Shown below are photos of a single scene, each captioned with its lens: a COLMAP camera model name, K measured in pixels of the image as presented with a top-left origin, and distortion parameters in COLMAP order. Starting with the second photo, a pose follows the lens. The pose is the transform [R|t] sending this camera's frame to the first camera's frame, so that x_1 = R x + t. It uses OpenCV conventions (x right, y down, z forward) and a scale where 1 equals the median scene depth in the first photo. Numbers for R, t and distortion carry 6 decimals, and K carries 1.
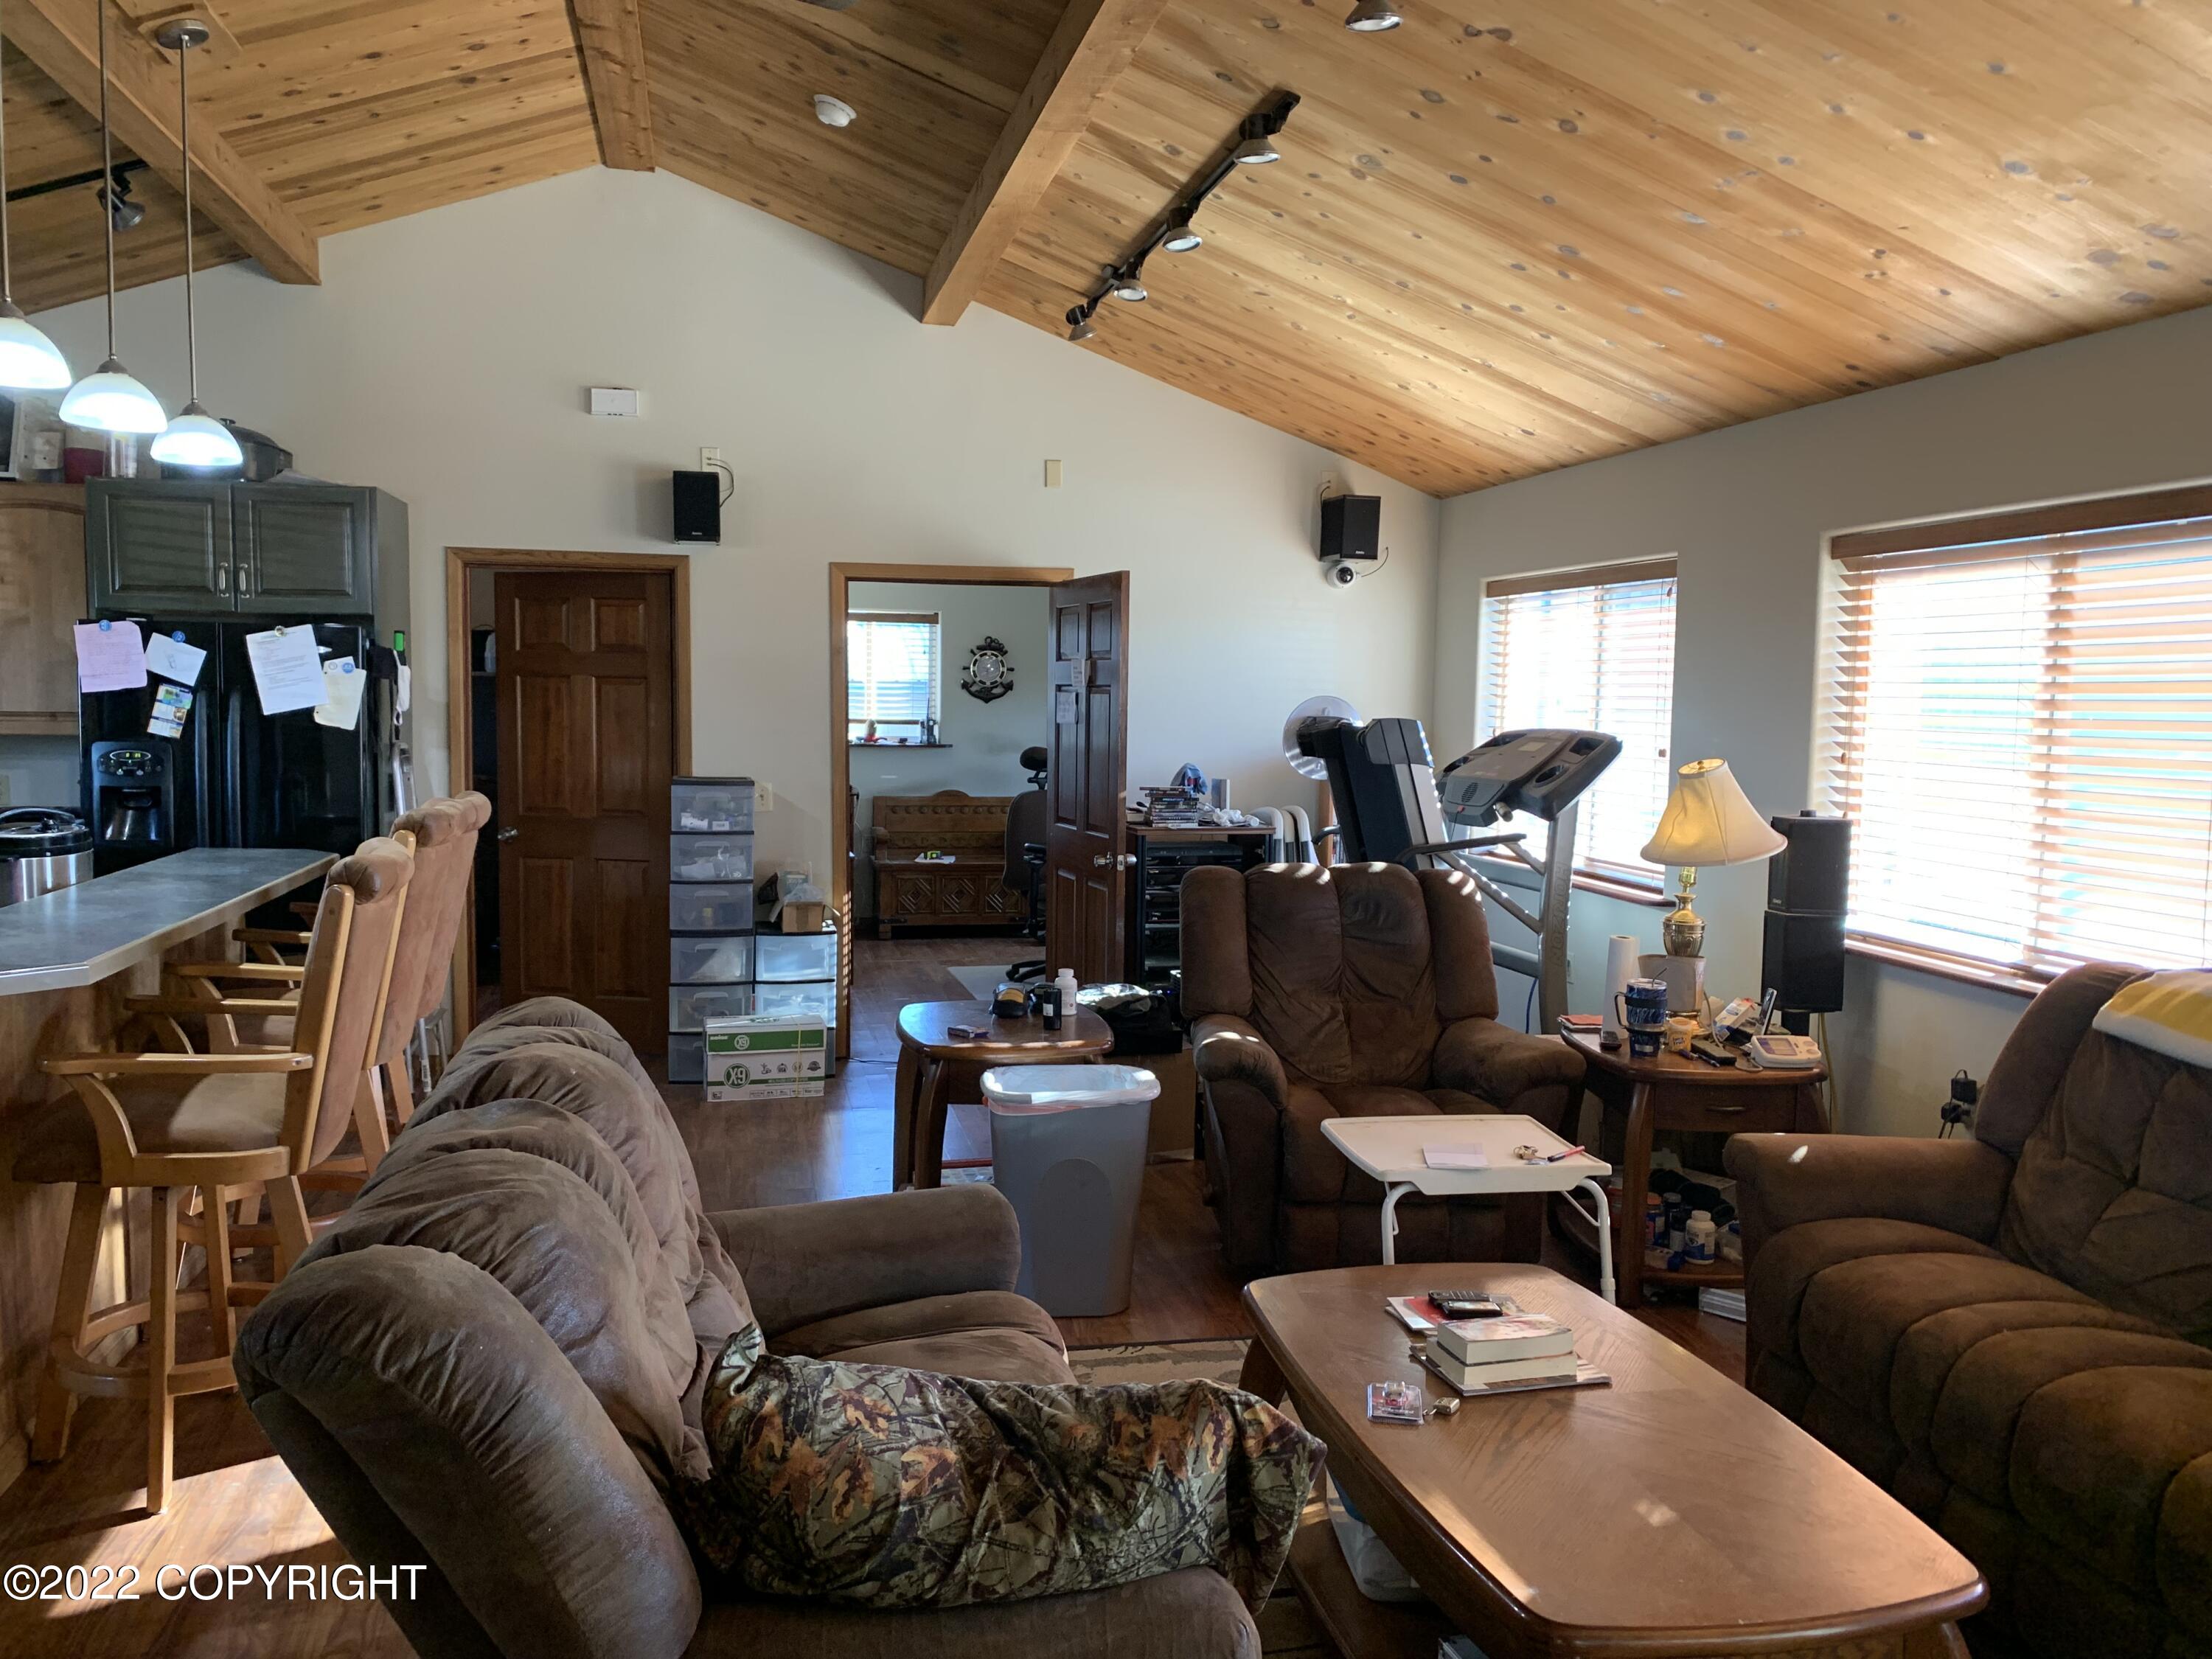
lens RADIAL K [[1700.2, 0, 1105.6], [0, 1700.2, 849.9], [0, 0, 1]] dist [0.002544, -0.006666]
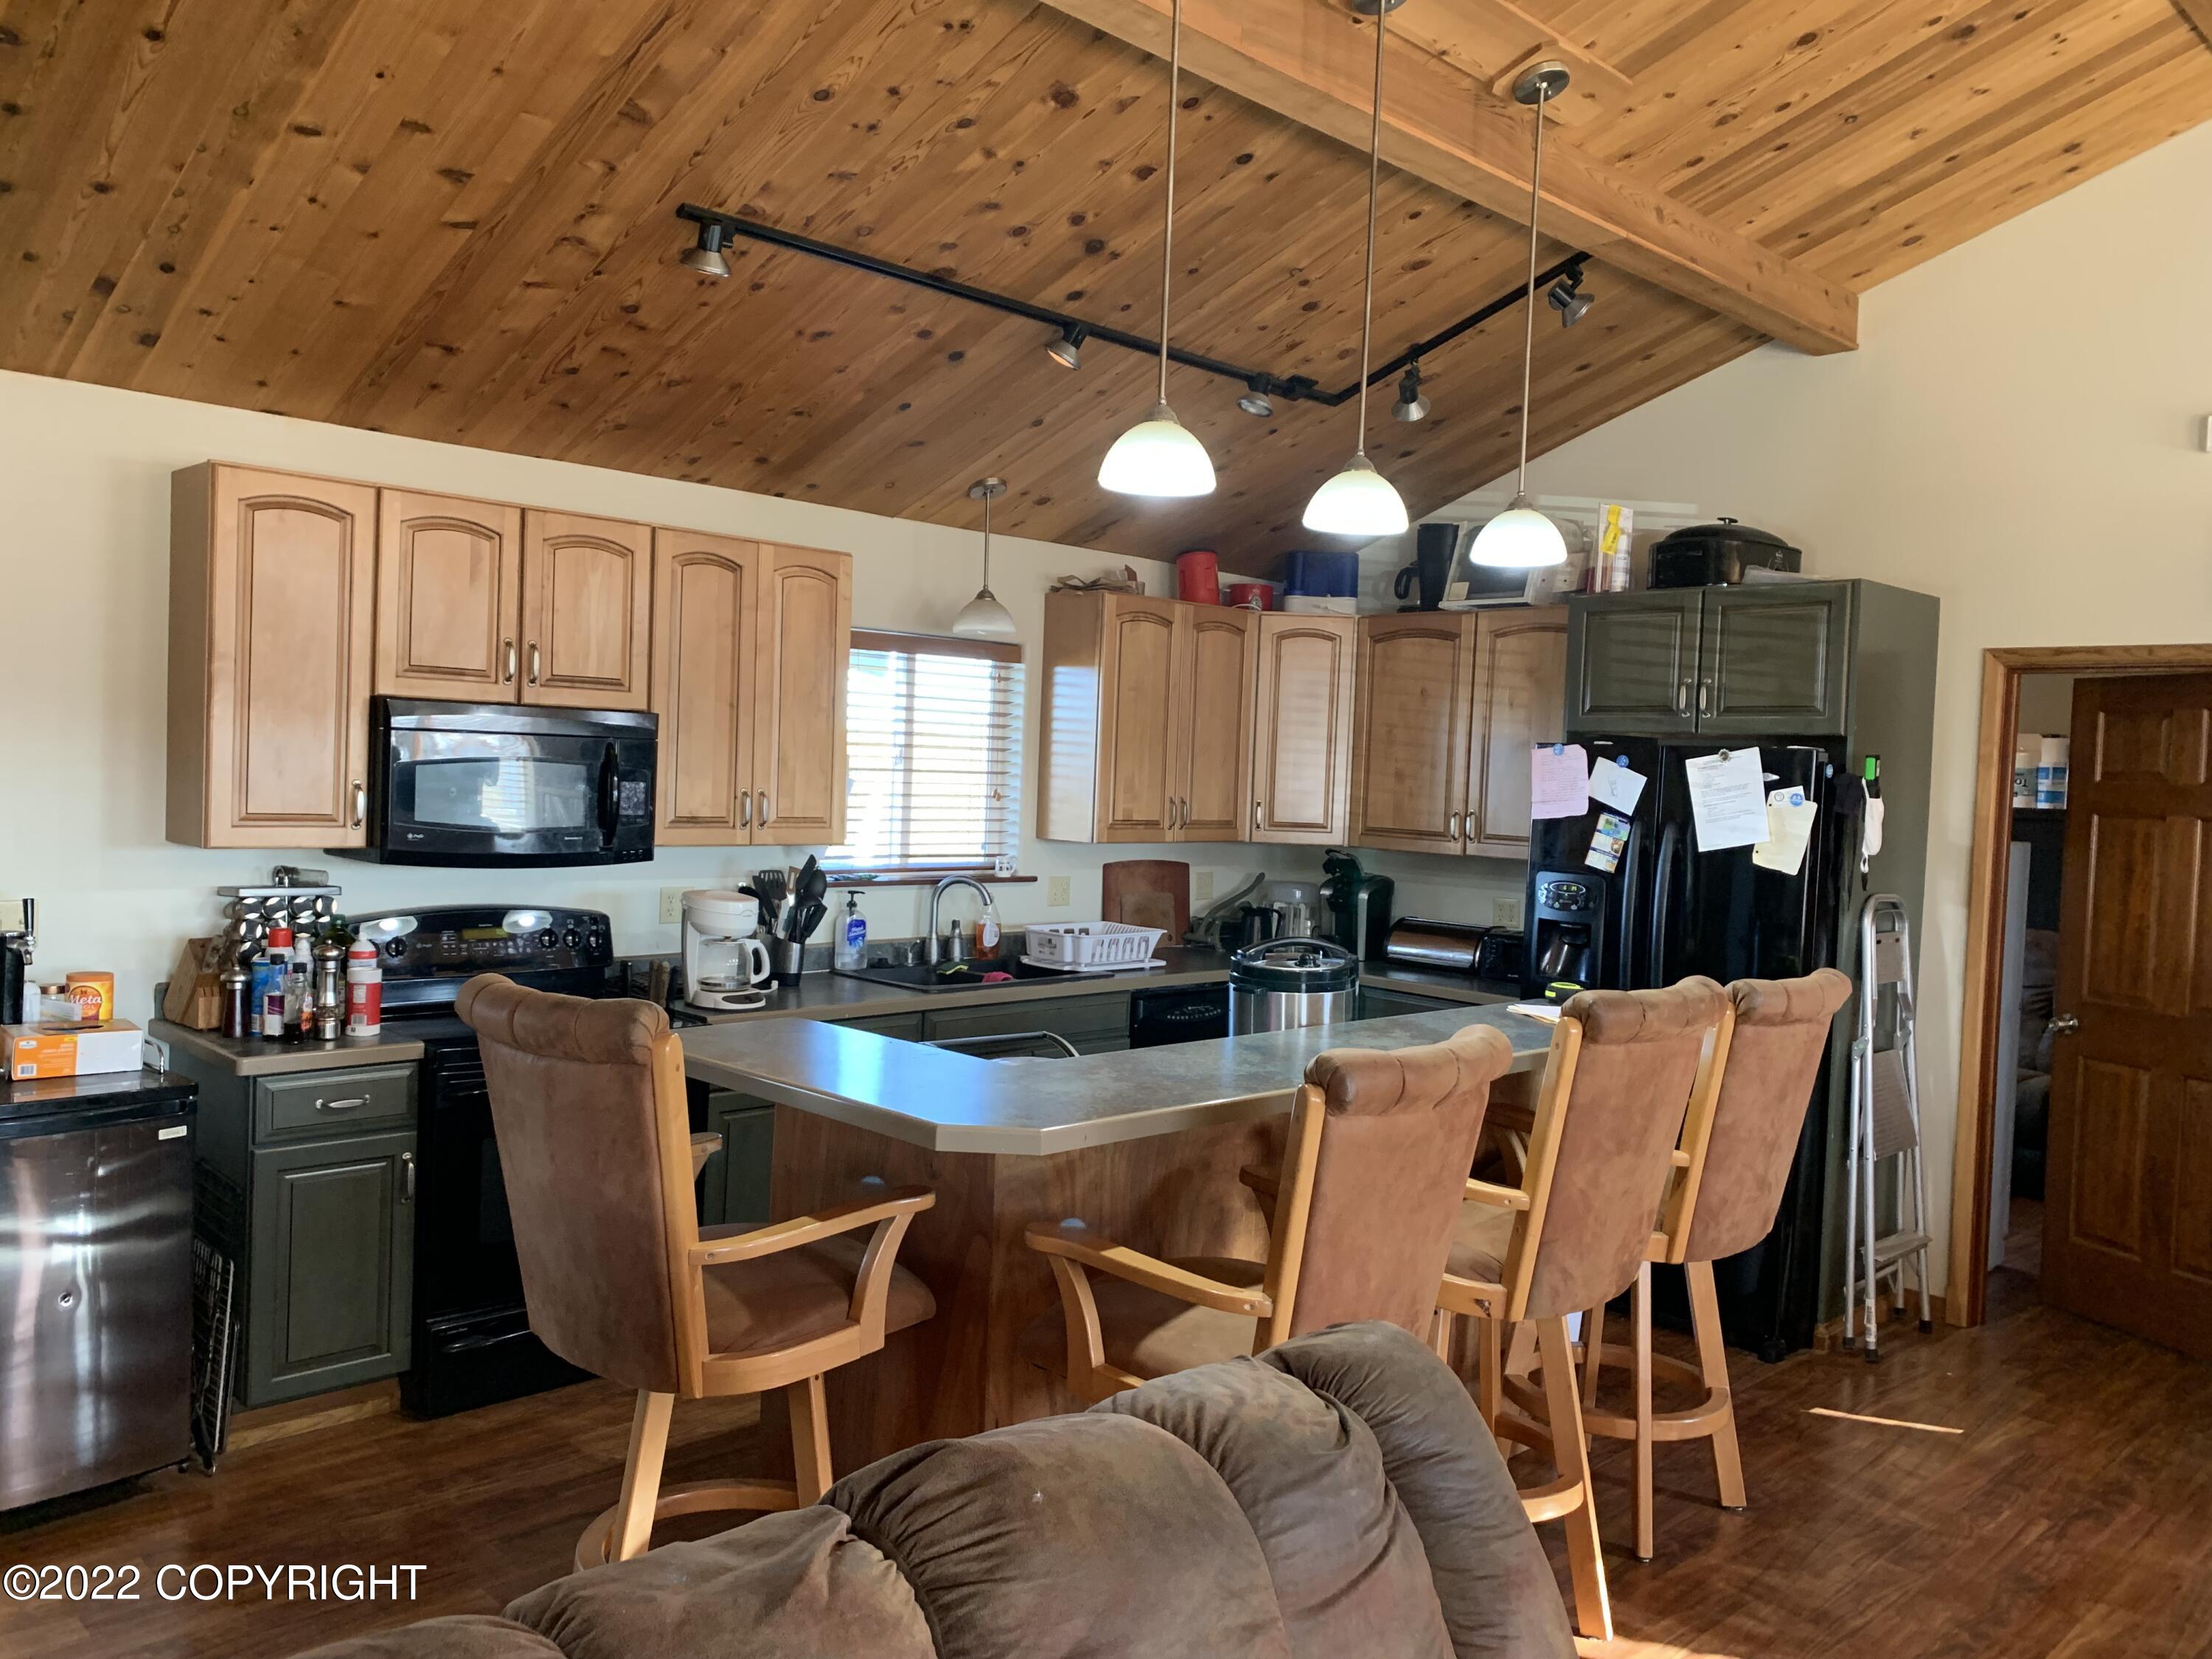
lens RADIAL K [[1679.8, 0, 1108.1], [0, 1679.8, 837.6], [0, 0, 1]] dist [-0.000188, 0.001186]
pose [[0.512271, 0.041589, -0.857816, 0.078381], [-0.110818, 0.993678, -0.018002, -0.036465], [0.851644, 0.104284, 0.513641, 0.295118]]
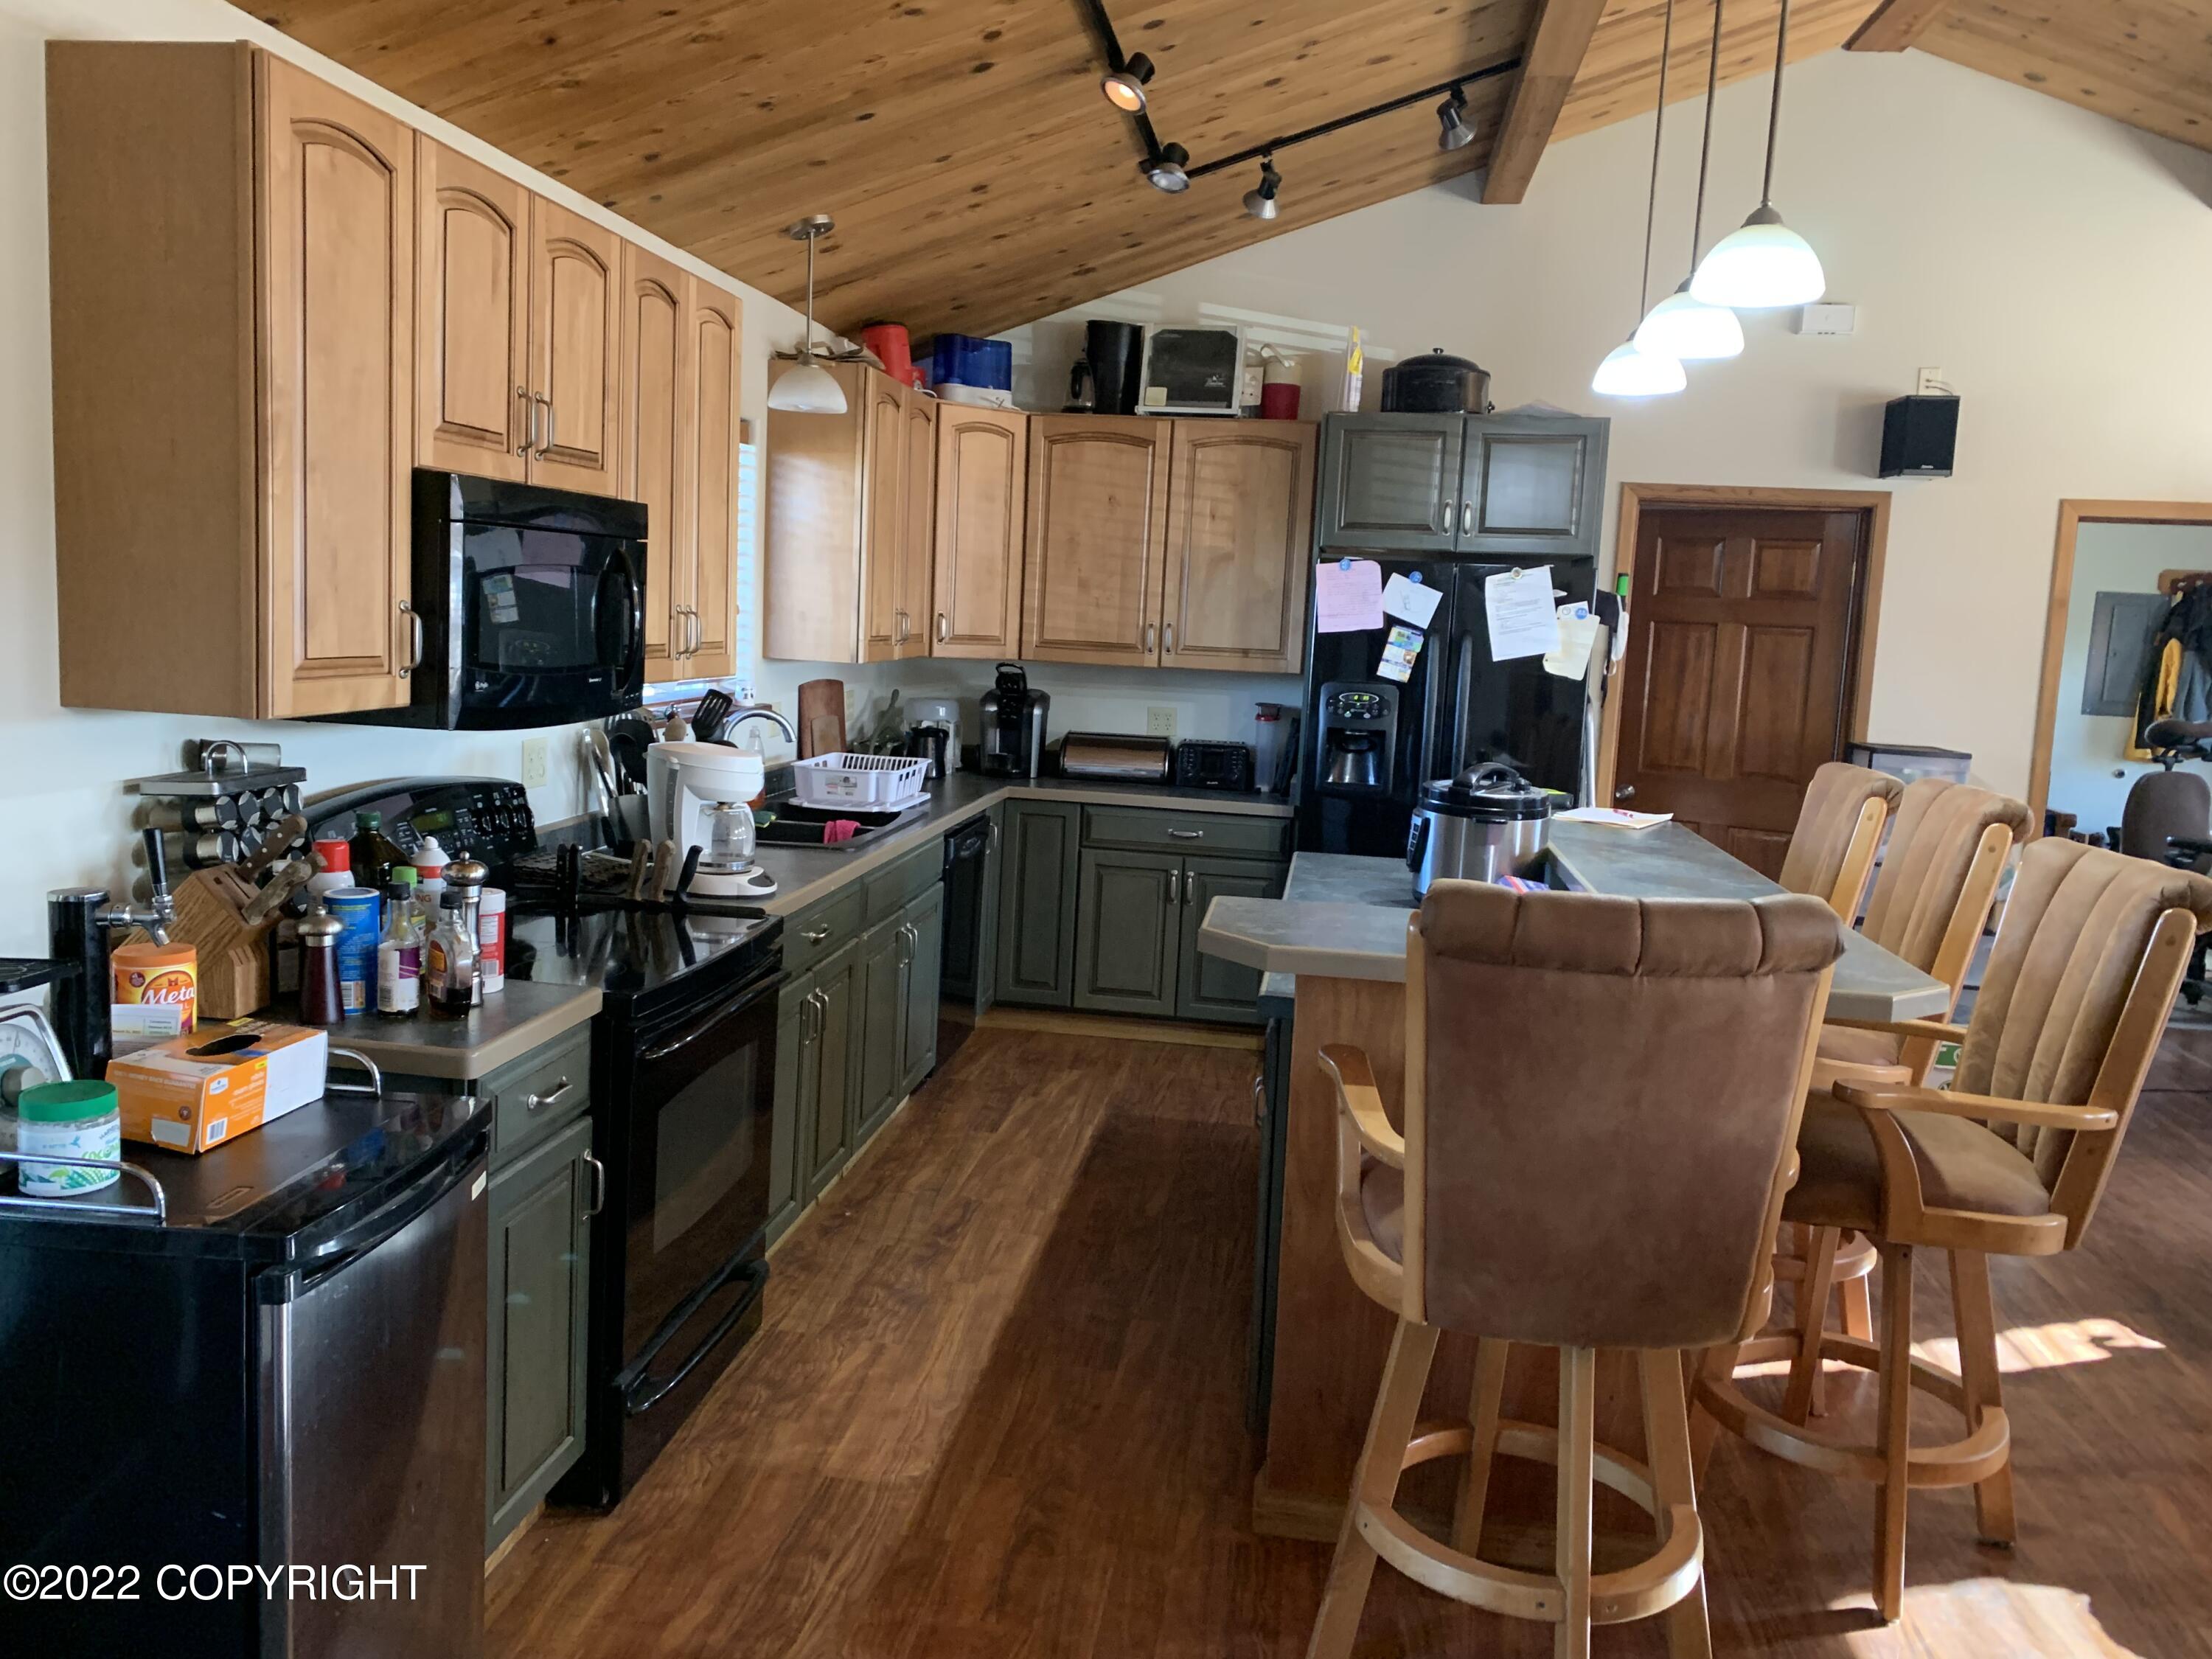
lens RADIAL K [[1693.8, 0, 1109.1], [0, 1693.8, 816.5], [0, 0, 1]] dist [0.070724, -0.098914]
pose [[0.932646, 0.072180, -0.353500, -0.336726], [-0.065242, 0.997372, 0.031520, -0.008143], [0.354846, -0.006334, 0.934903, 0.030974]]
